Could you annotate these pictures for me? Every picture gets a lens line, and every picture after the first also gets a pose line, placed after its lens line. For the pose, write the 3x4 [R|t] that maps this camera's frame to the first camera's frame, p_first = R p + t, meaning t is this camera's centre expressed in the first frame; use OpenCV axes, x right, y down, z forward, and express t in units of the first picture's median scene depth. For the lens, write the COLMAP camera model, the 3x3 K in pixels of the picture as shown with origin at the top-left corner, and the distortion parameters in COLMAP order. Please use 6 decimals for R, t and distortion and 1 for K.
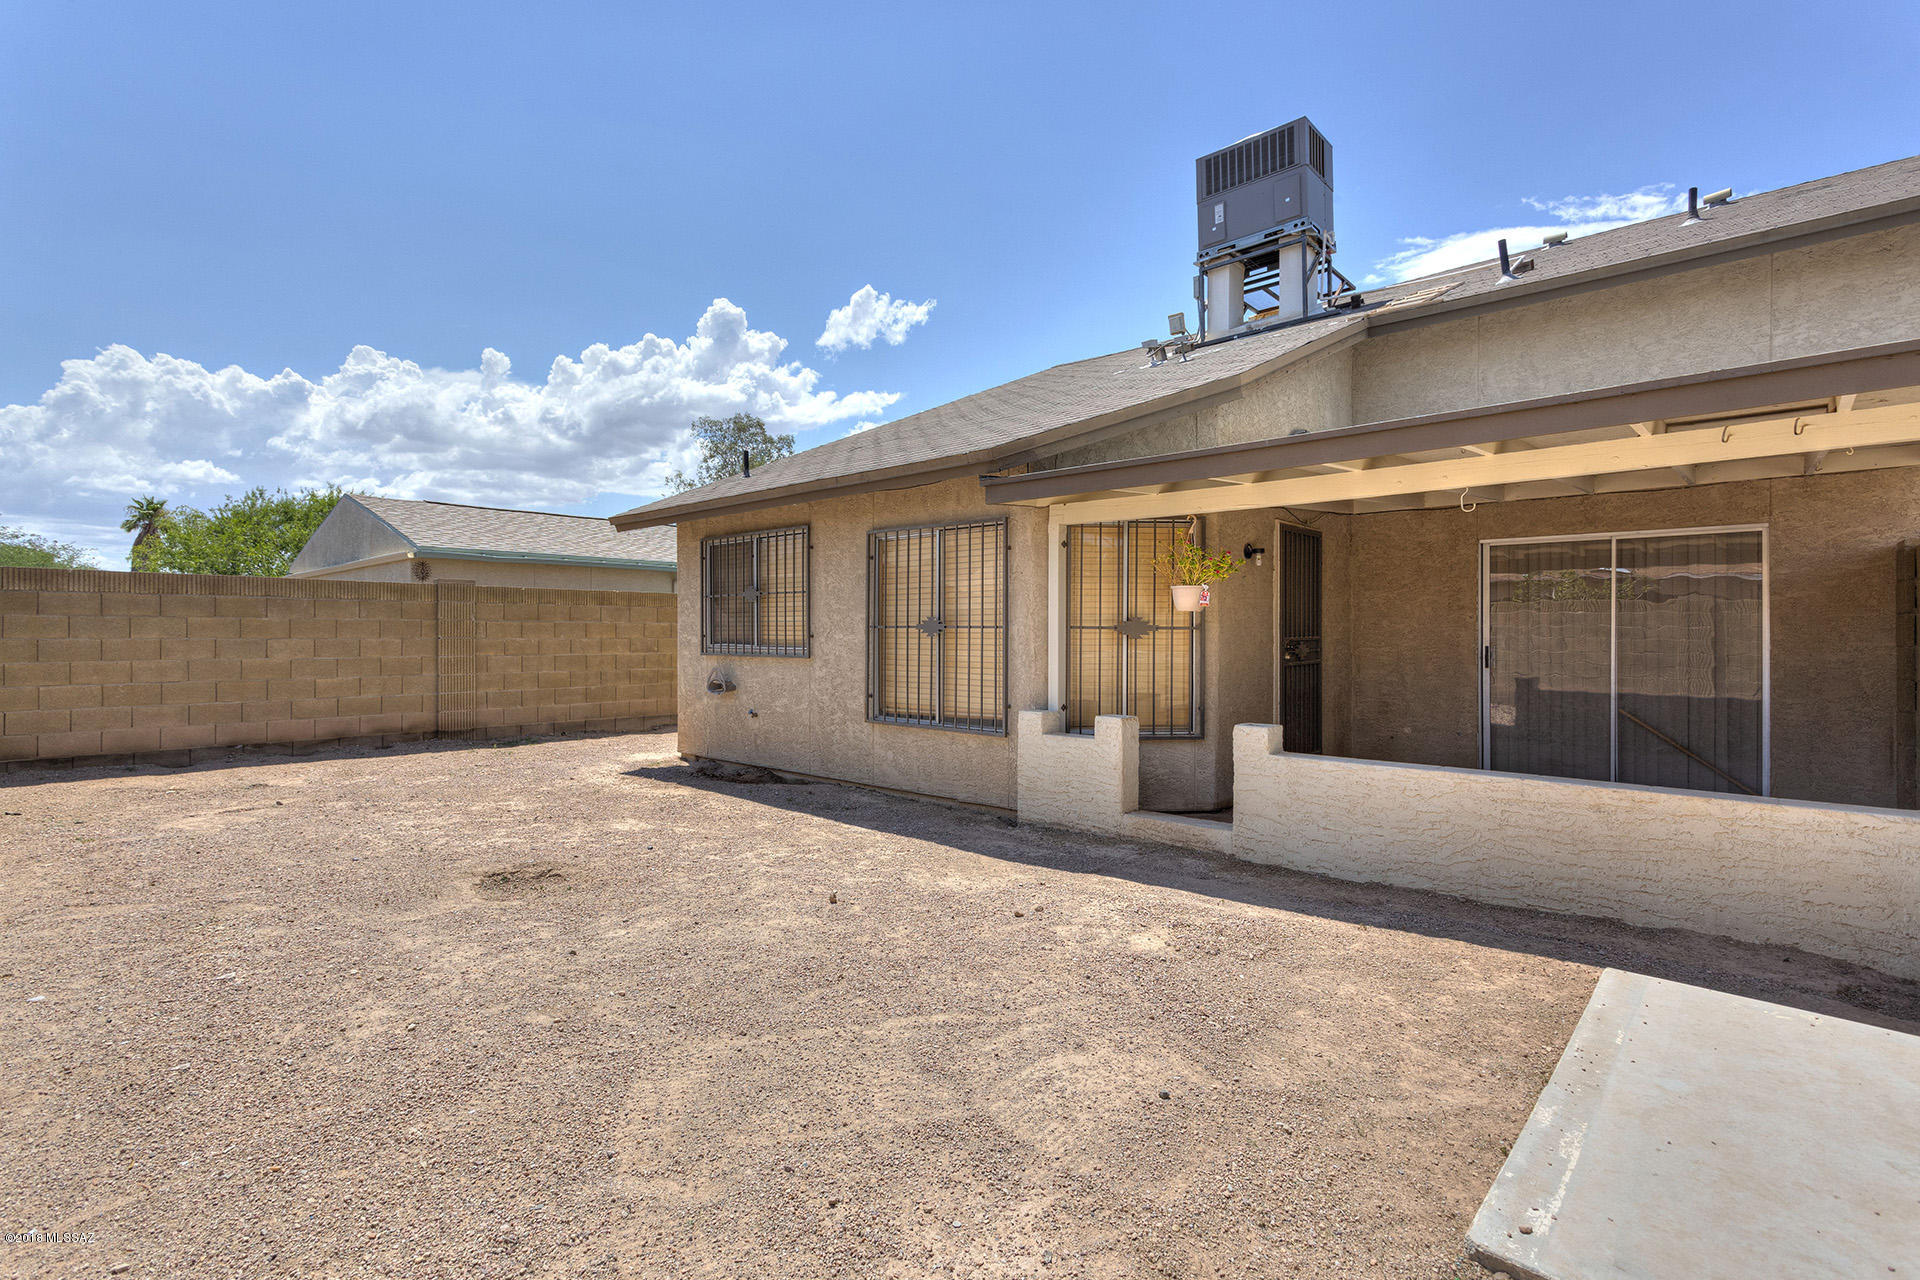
lens RADIAL K [[907.6, 0, 964.9], [0, 907.6, 625.2], [0, 0, 1]] dist [0.000905, 0.001319]
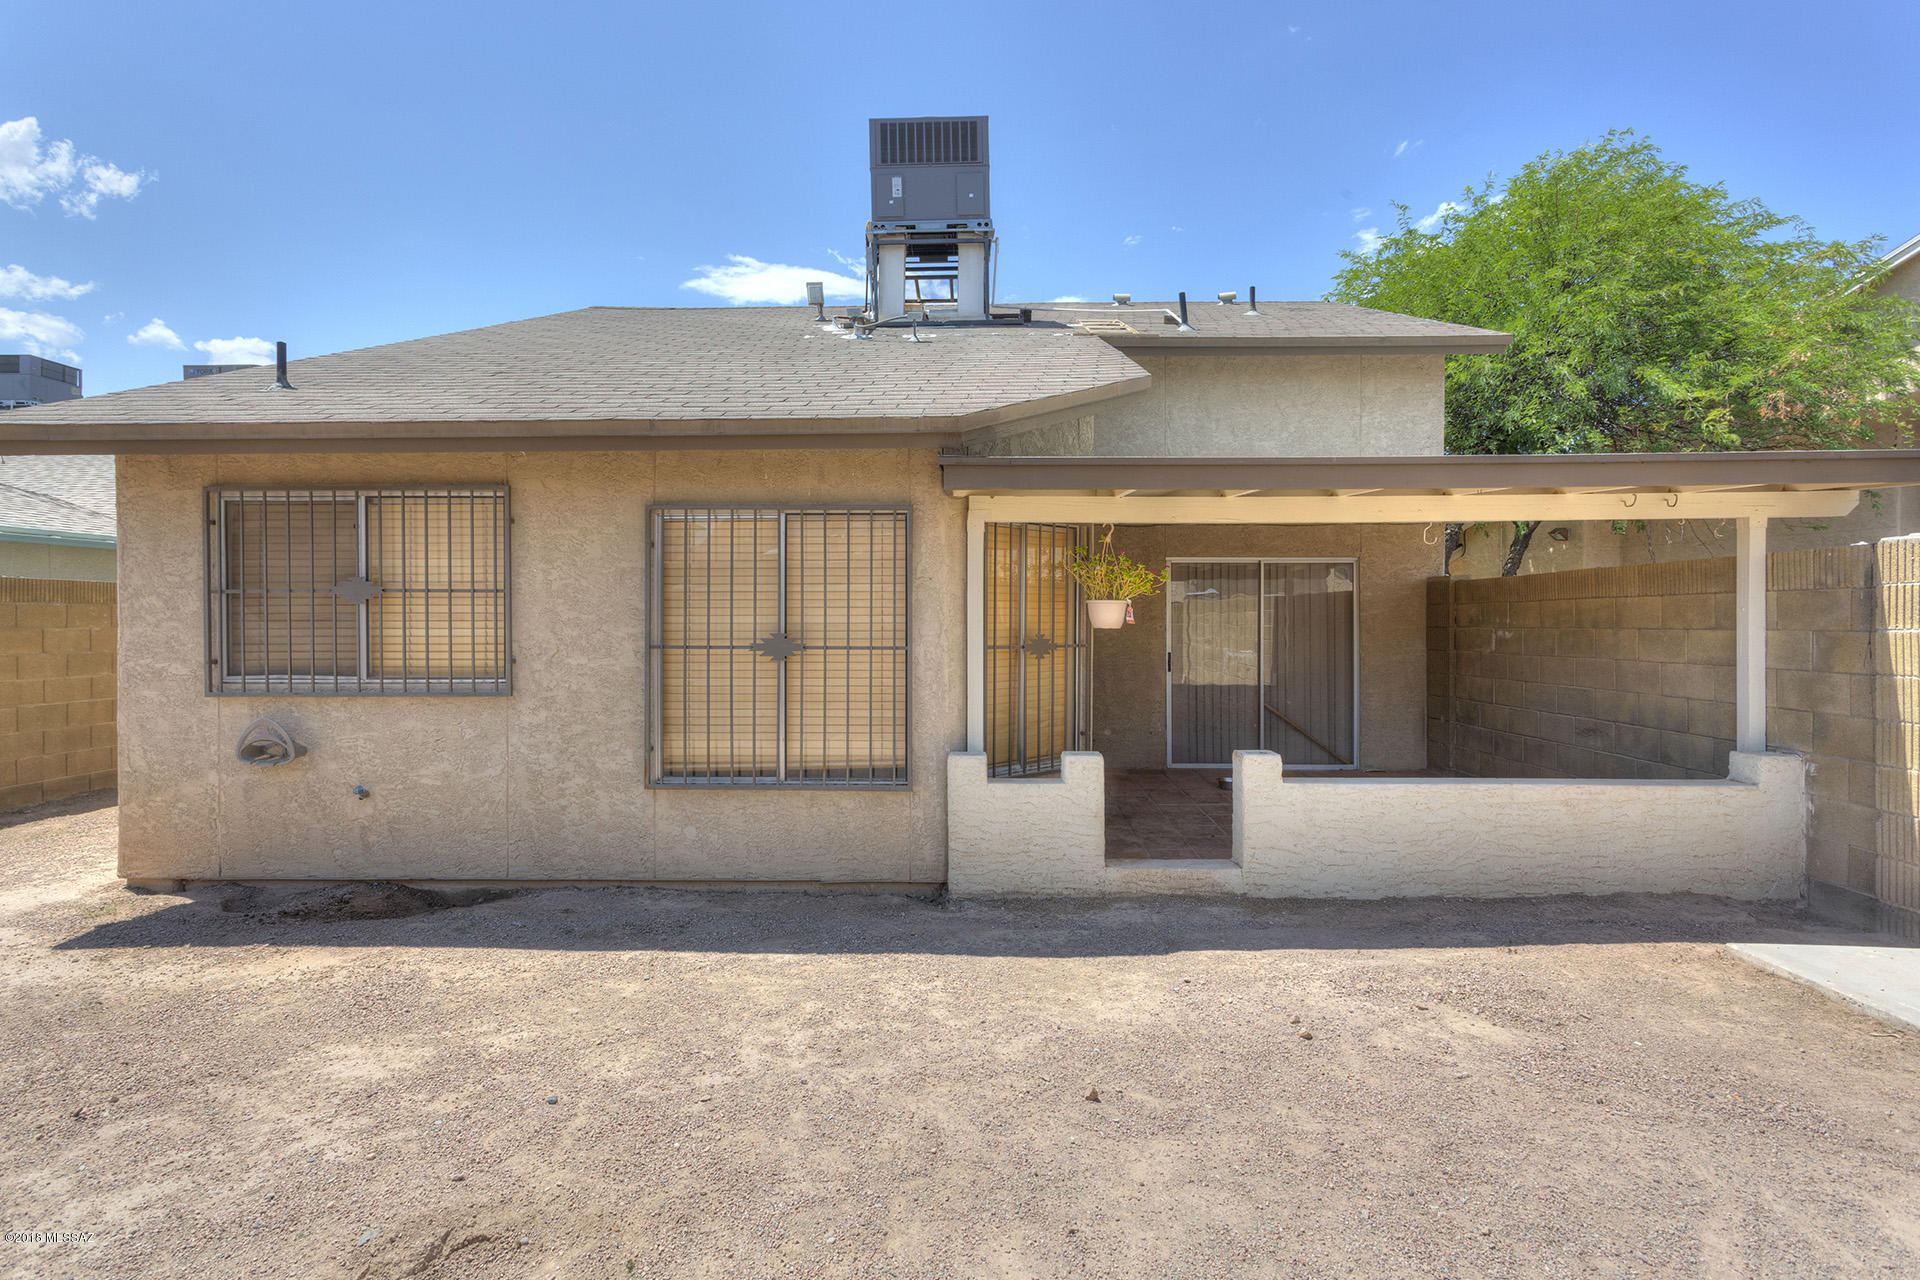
lens RADIAL K [[907.6, 0, 957.8], [0, 907.6, 630.4], [0, 0, 1]] dist [0.000905, 0.001319]
pose [[0.758238, -0.007034, 0.651940, -0.400734], [-0.002906, 0.999895, 0.014169, -0.022672], [-0.651971, -0.012638, 0.758138, 0.365108]]
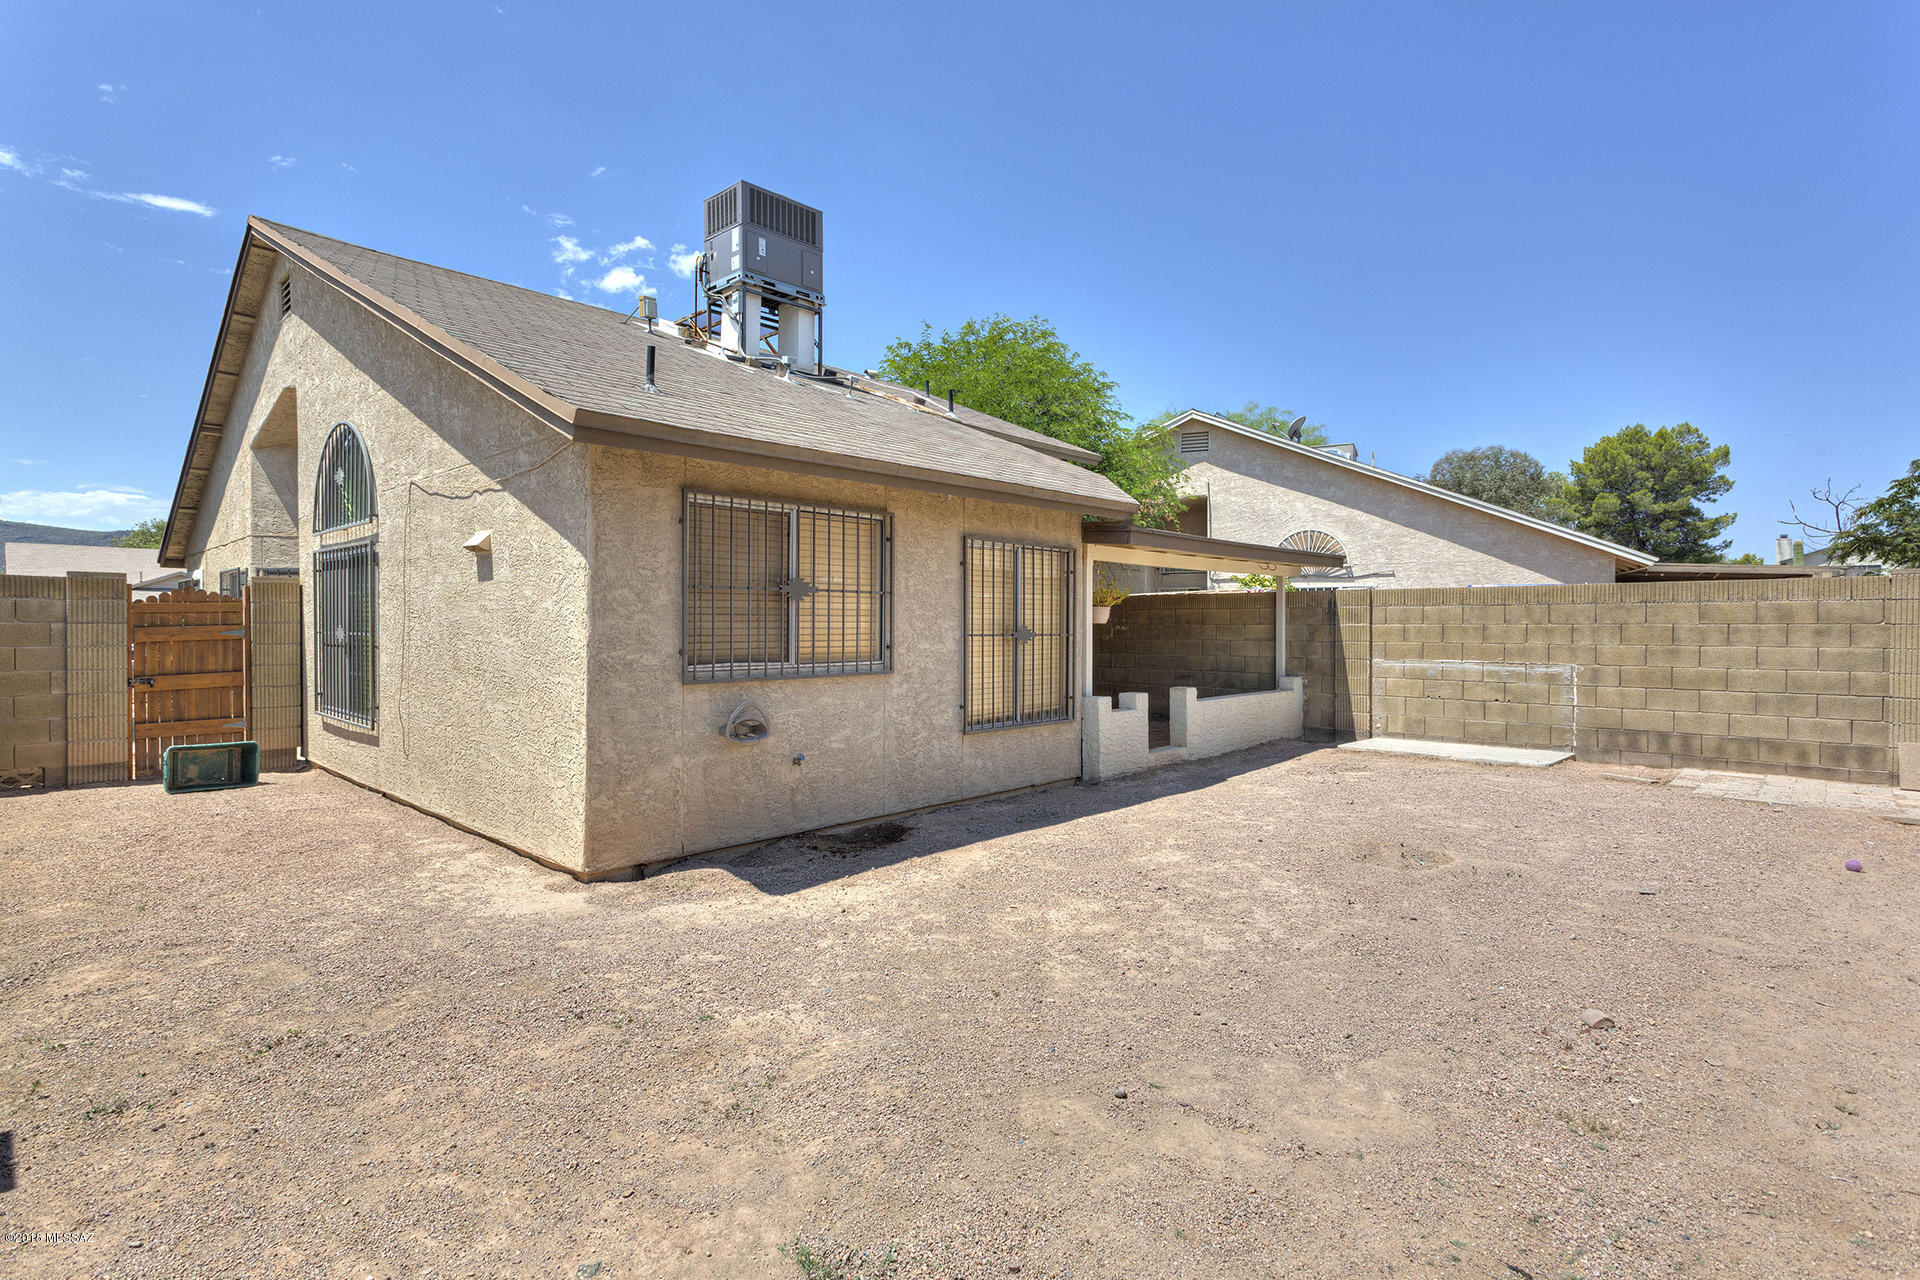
lens RADIAL K [[907.6, 0, 946.2], [0, 907.6, 650.8], [0, 0, 1]] dist [0.000905, 0.001319]
pose [[0.042120, -0.028750, 0.998699, -1.150906], [-0.006552, 0.999556, 0.029051, -0.010605], [-0.999091, -0.007767, 0.041913, 1.055903]]
